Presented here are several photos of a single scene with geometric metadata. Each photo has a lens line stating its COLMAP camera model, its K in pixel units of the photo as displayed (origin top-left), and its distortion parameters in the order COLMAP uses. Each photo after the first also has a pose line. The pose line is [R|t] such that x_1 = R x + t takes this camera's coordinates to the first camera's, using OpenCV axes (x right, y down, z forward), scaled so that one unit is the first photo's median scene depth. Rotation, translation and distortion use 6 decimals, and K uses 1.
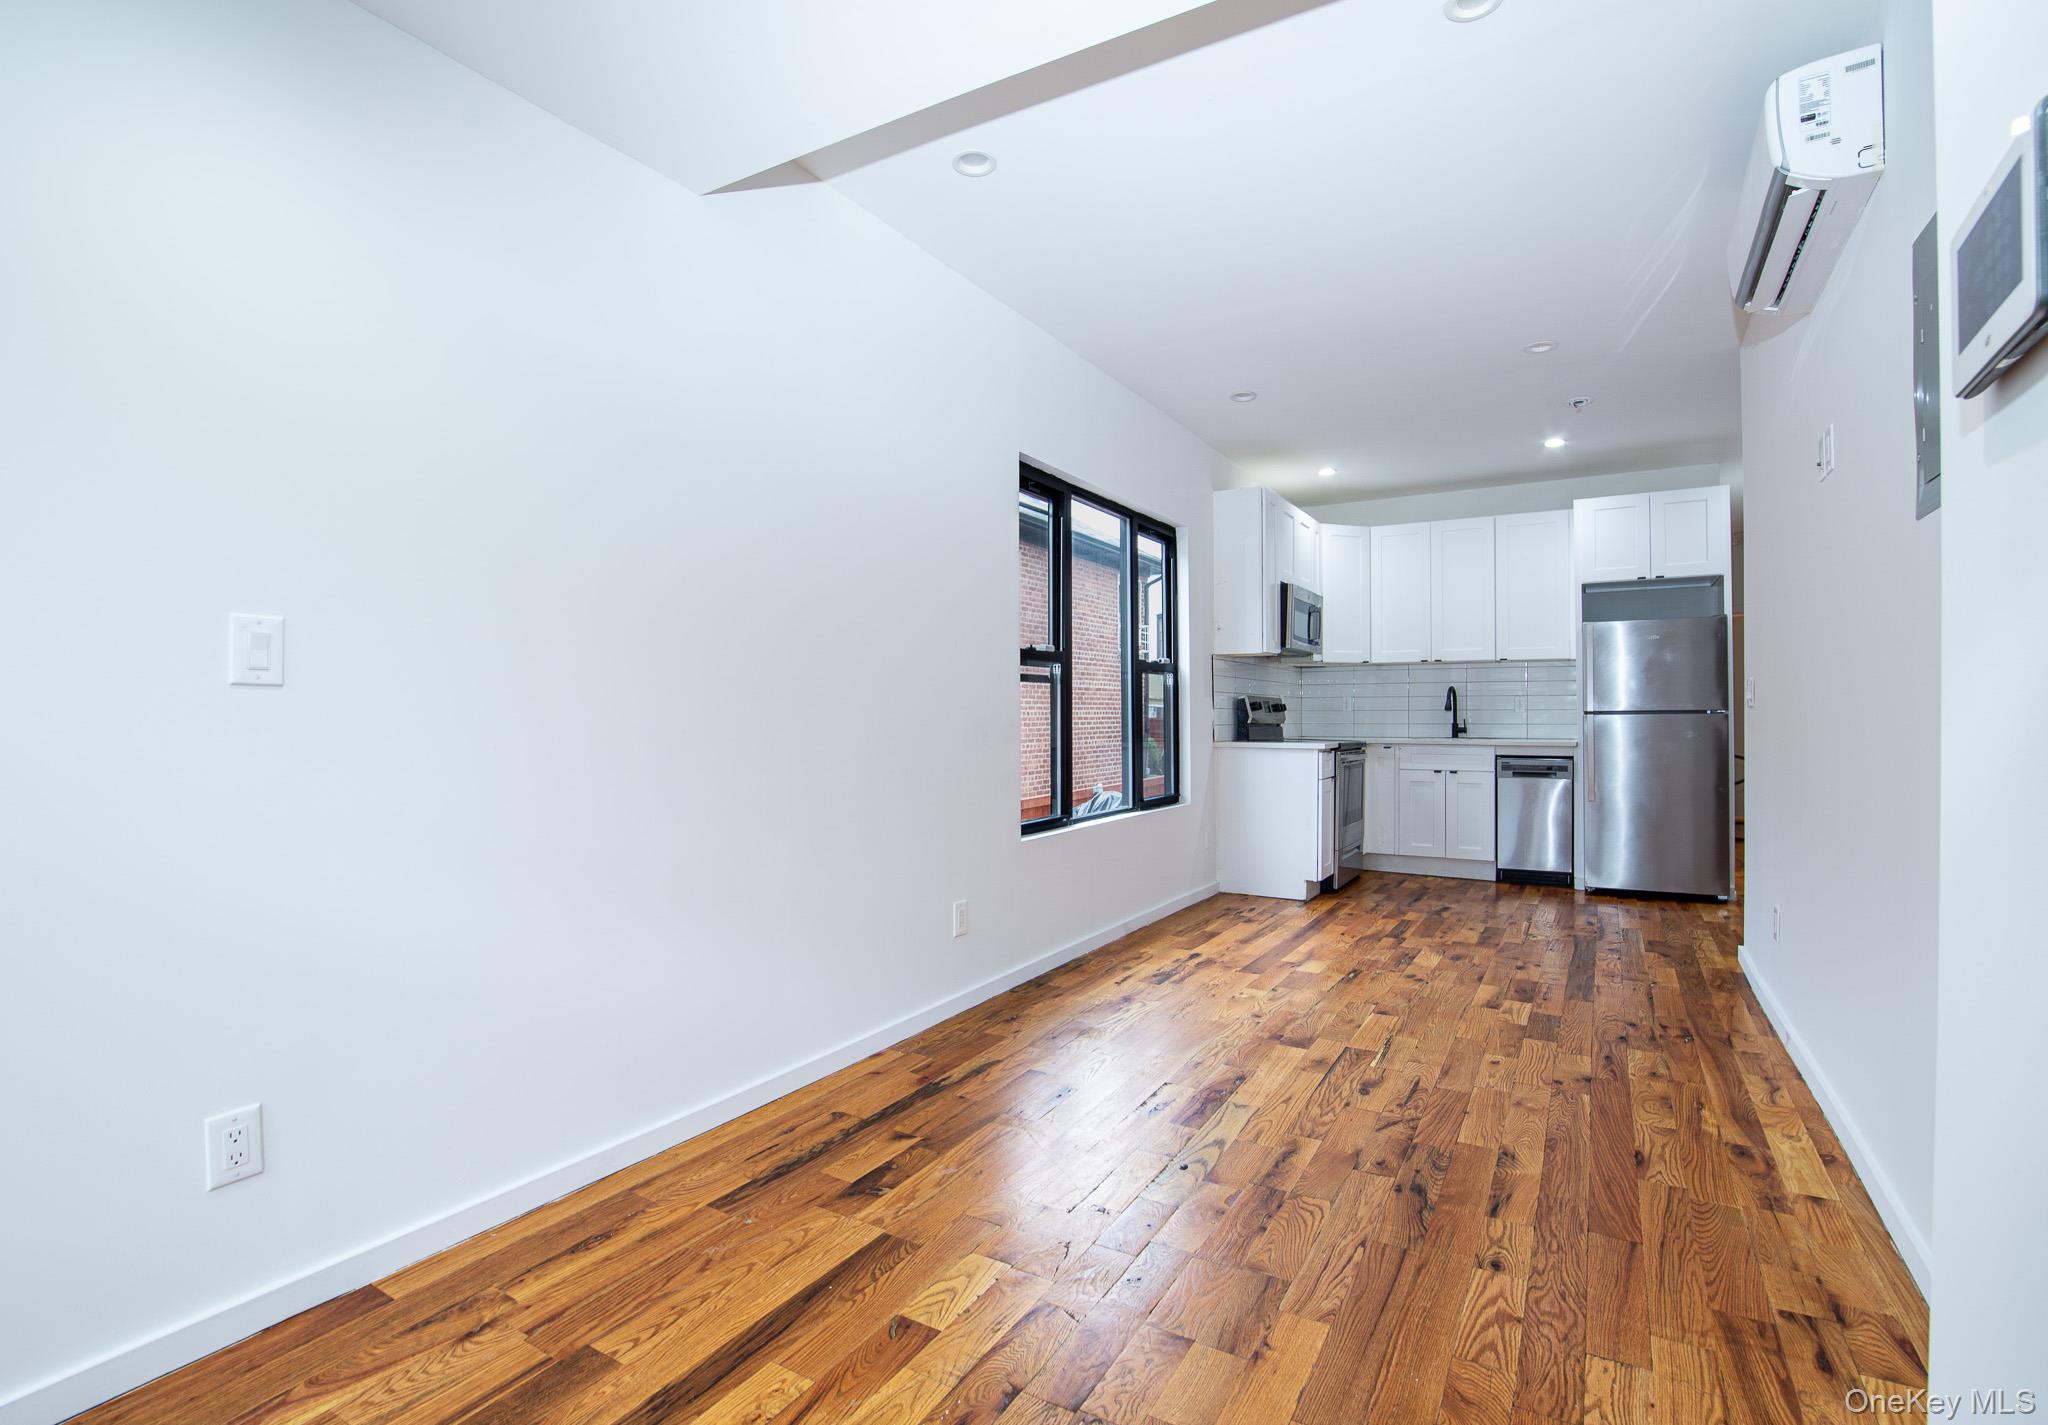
lens RADIAL K [[1007.8, 0, 1028.6], [0, 1007.8, 714.1], [0, 0, 1]] dist [-0.003042, -0.000381]
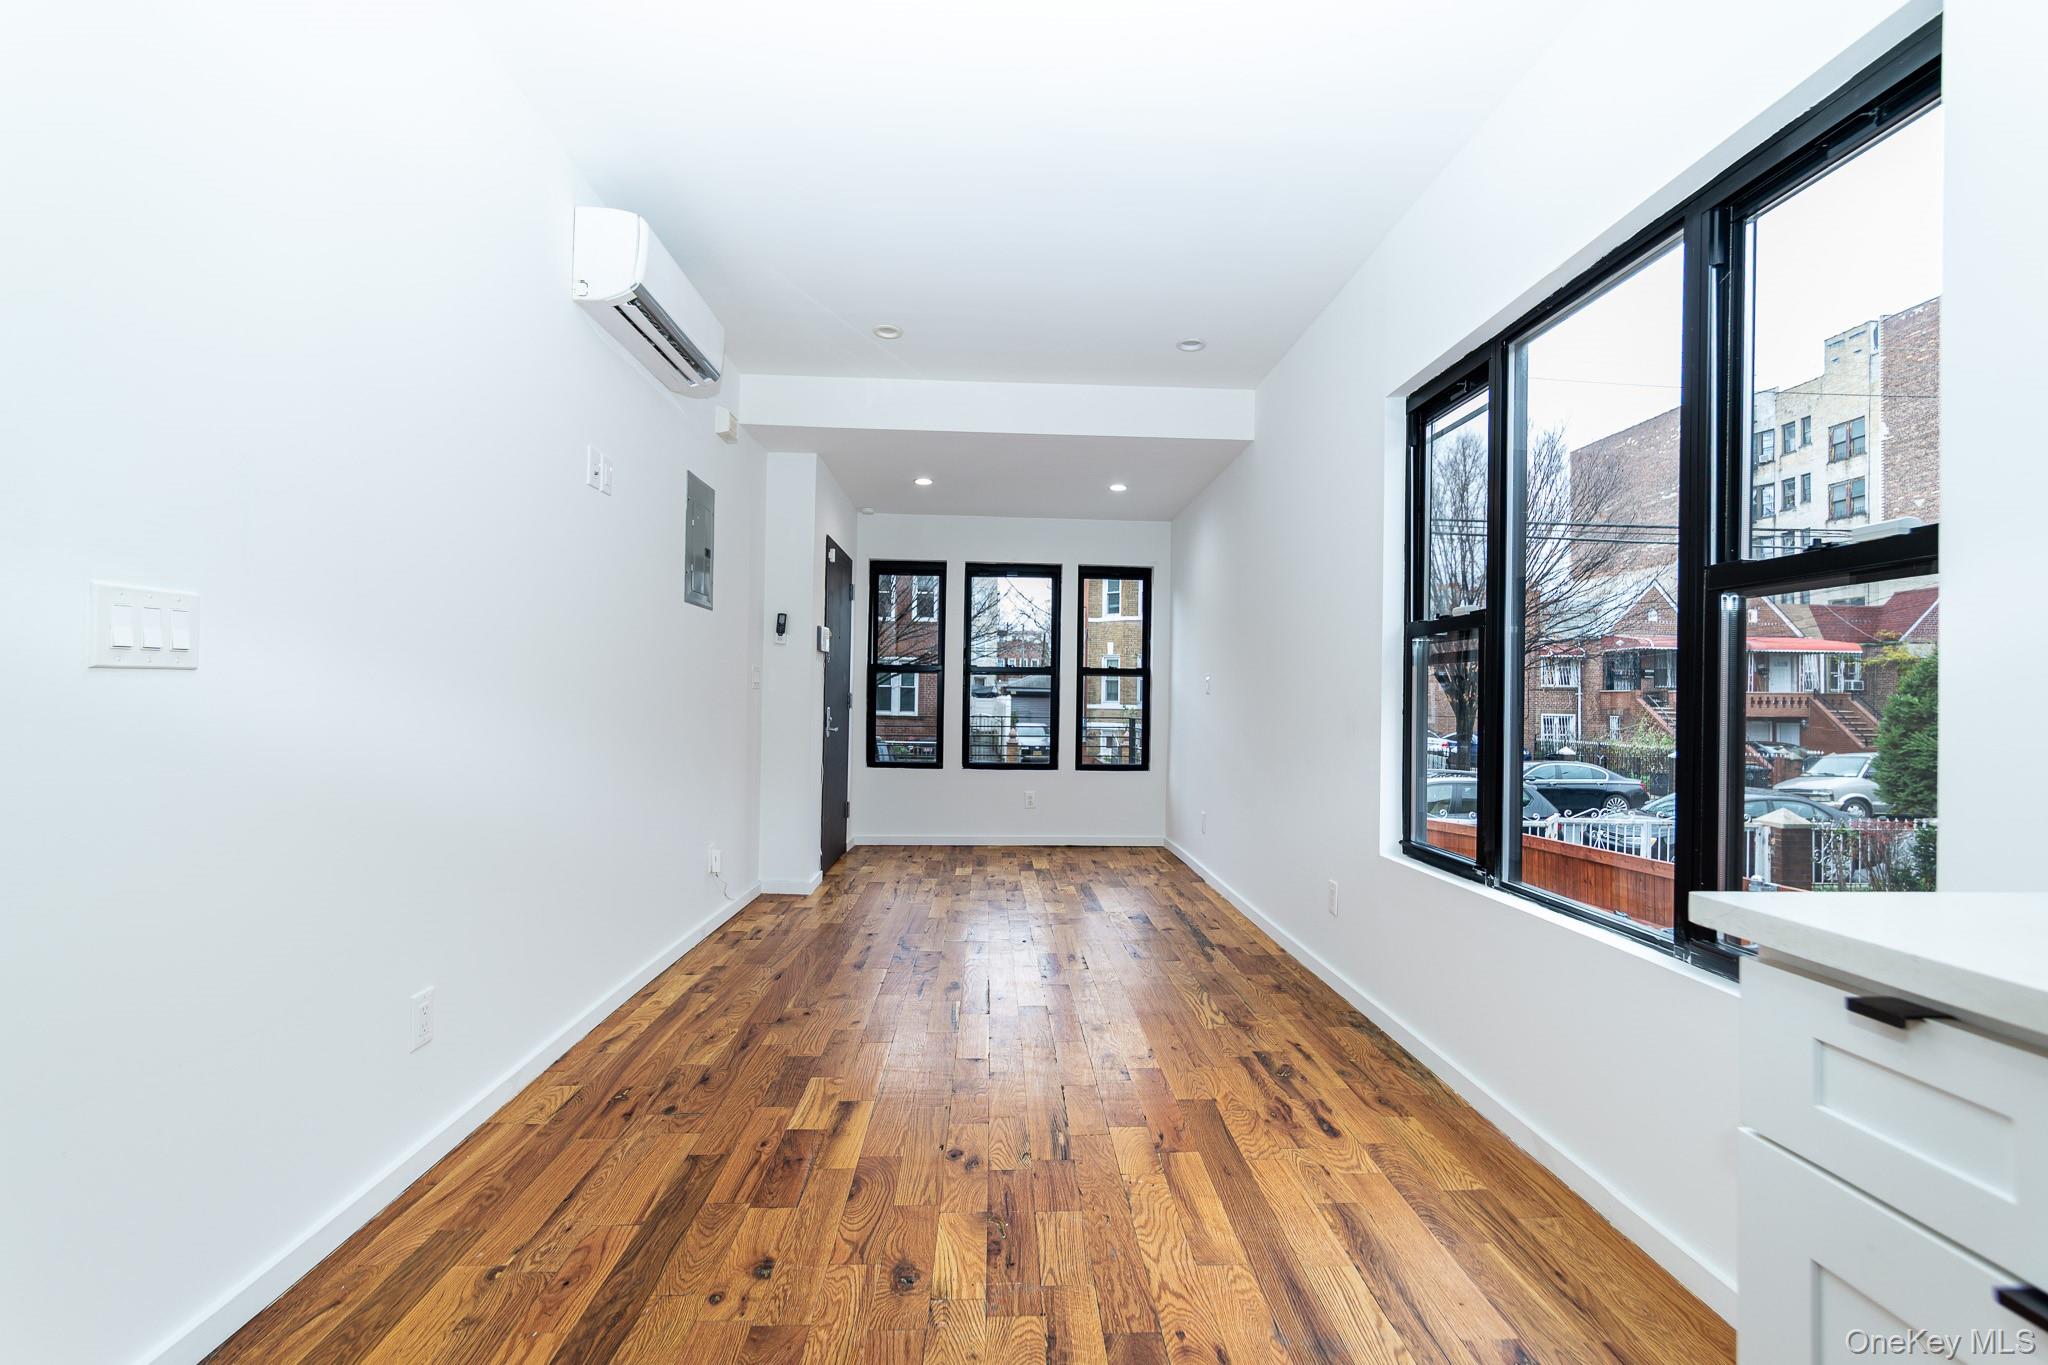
lens RADIAL K [[915.1, 0, 1025.8], [0, 915.1, 688.8], [0, 0, 1]] dist [0.001968, -0.000042]
pose [[-0.845628, -0.020570, -0.533376, 0.700201], [-0.018695, 0.999785, -0.008918, 0.002098], [0.533445, 0.002430, -0.845831, 1.604395]]
